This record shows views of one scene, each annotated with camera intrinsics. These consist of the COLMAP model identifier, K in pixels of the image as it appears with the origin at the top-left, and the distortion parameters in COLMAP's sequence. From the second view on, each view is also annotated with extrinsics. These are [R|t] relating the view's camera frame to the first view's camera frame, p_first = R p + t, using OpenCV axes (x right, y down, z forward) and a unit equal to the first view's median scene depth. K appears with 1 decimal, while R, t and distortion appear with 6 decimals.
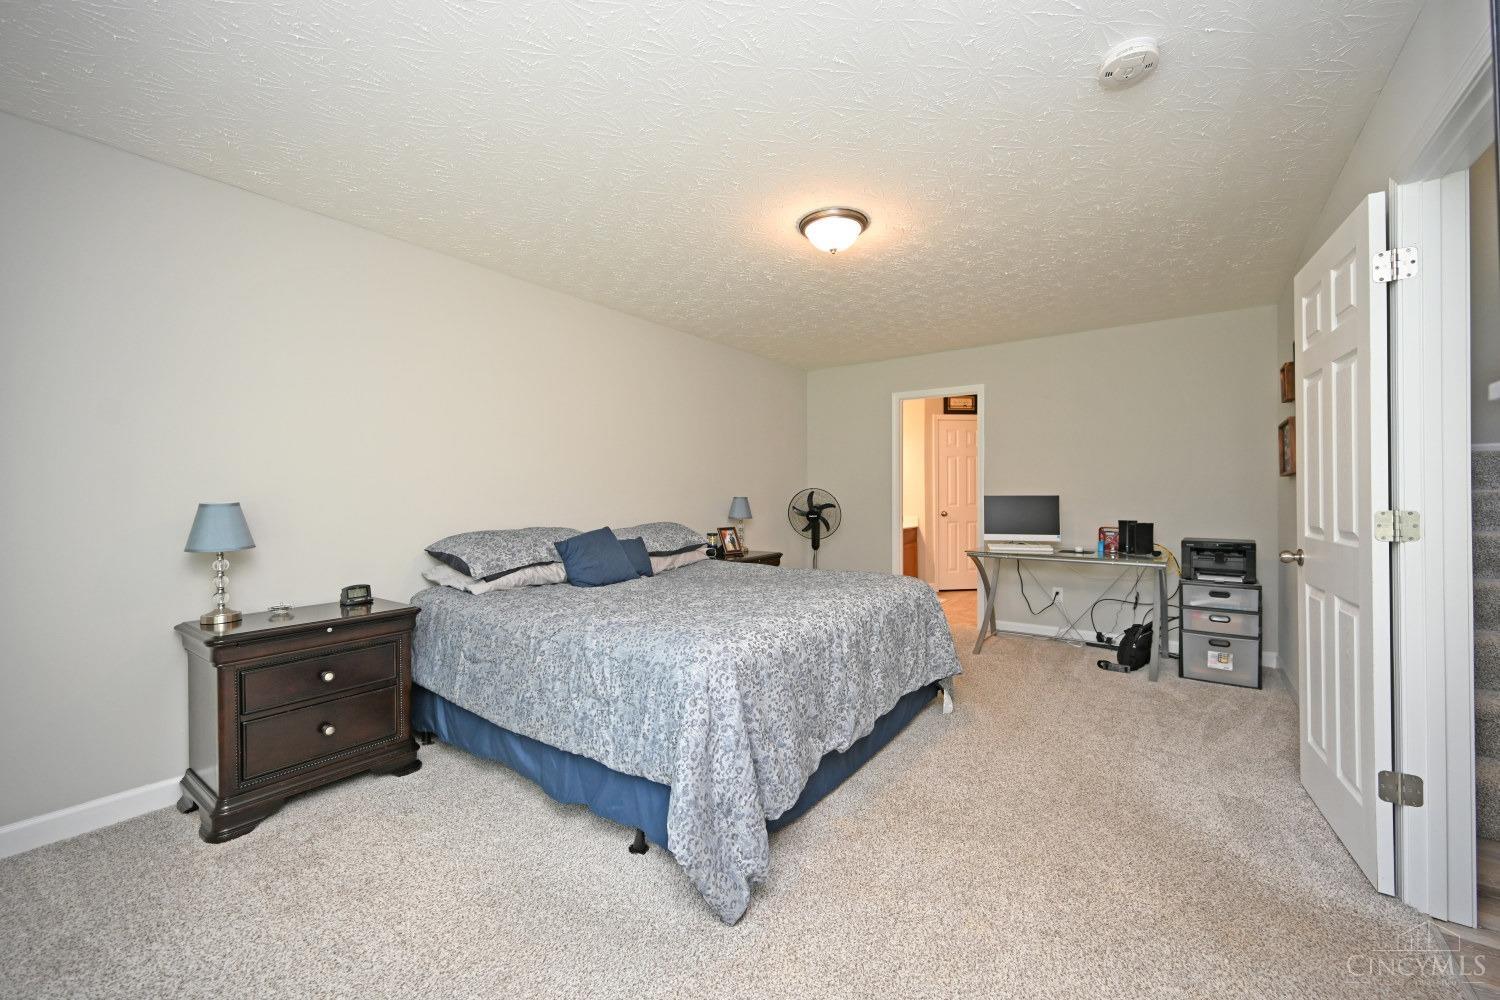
lens RADIAL K [[589.4, 0, 756.4], [0, 589.4, 492.5], [0, 0, 1]] dist [-0.001649, -0.000483]
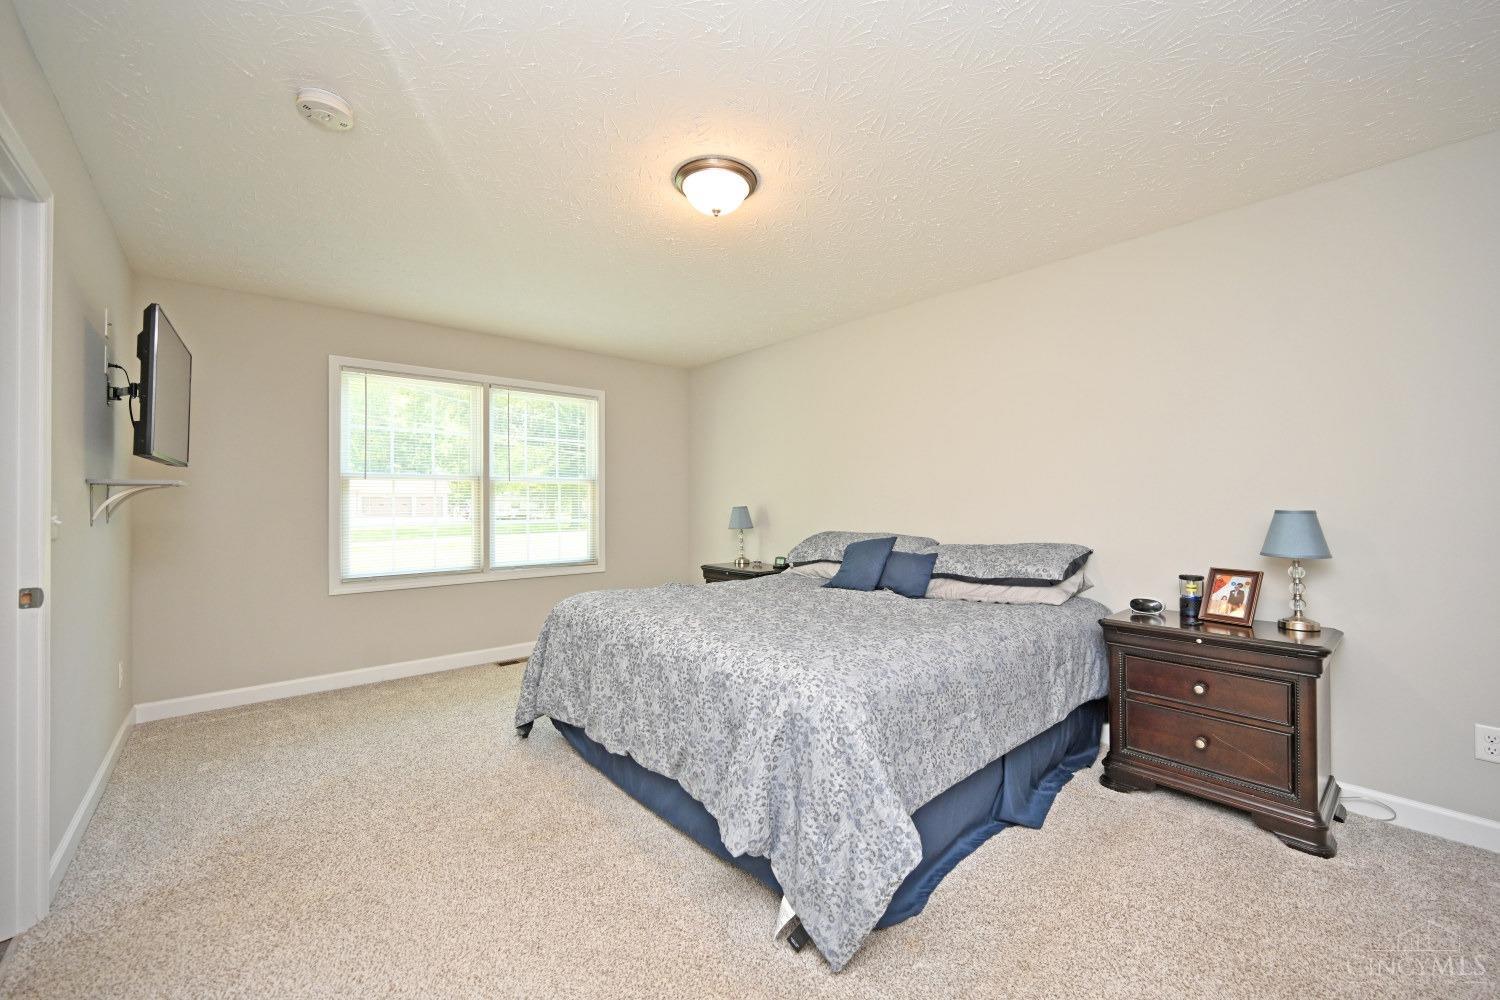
lens RADIAL K [[589.4, 0, 757.6], [0, 589.4, 502.0], [0, 0, 1]] dist [-0.001649, -0.000483]
pose [[-0.226310, 0.003574, -0.974049, 0.414322], [0.005960, 0.999980, 0.002285, -0.002804], [0.974037, -0.005288, -0.226327, 0.545460]]
